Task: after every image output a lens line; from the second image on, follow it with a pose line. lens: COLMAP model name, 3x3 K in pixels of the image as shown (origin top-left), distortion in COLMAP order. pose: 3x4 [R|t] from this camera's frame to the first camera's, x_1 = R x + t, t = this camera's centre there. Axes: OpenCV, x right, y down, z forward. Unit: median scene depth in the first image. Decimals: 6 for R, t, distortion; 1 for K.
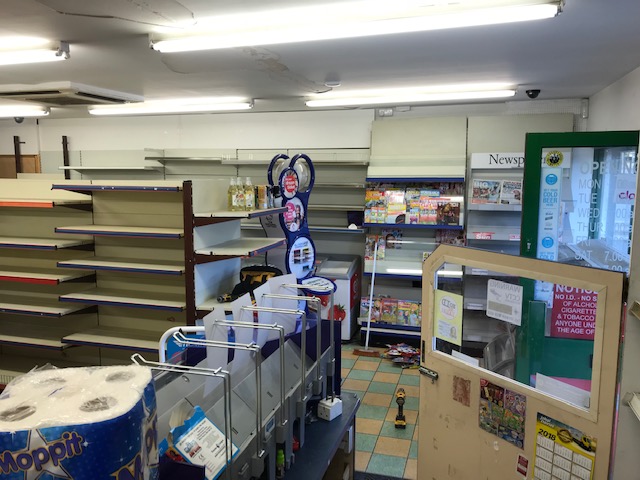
lens RADIAL K [[529.0, 0, 322.4], [0, 529.0, 231.6], [0, 0, 1]] dist [0.036768, -0.015043]
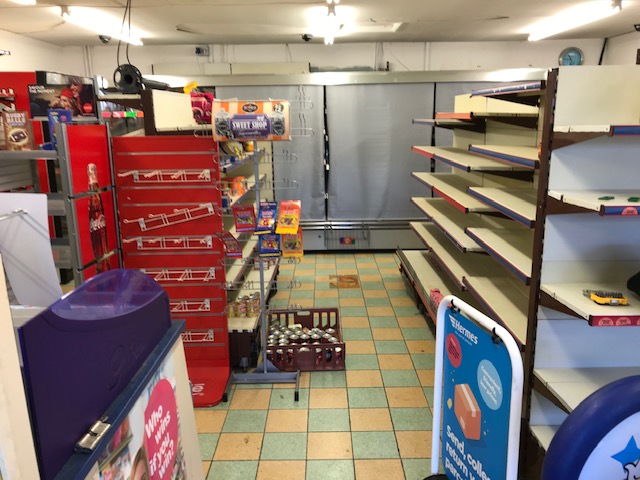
lens RADIAL K [[529.0, 0, 322.4], [0, 529.0, 231.6], [0, 0, 1]] dist [0.036768, -0.015043]
pose [[0.290985, 0.200443, -0.935495, 0.201367], [-0.098328, 0.978894, 0.179157, -0.000055], [0.951661, 0.039853, 0.304552, 0.476600]]
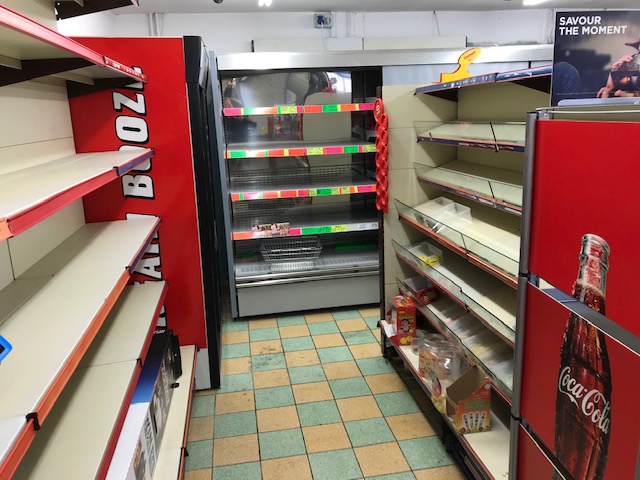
lens RADIAL K [[529.0, 0, 322.4], [0, 529.0, 231.6], [0, 0, 1]] dist [0.036768, -0.015043]
pose [[0.448570, 0.176700, -0.876106, -0.420550], [-0.064104, 0.984097, 0.165659, 0.046983], [0.891446, -0.018148, 0.452764, 0.075283]]
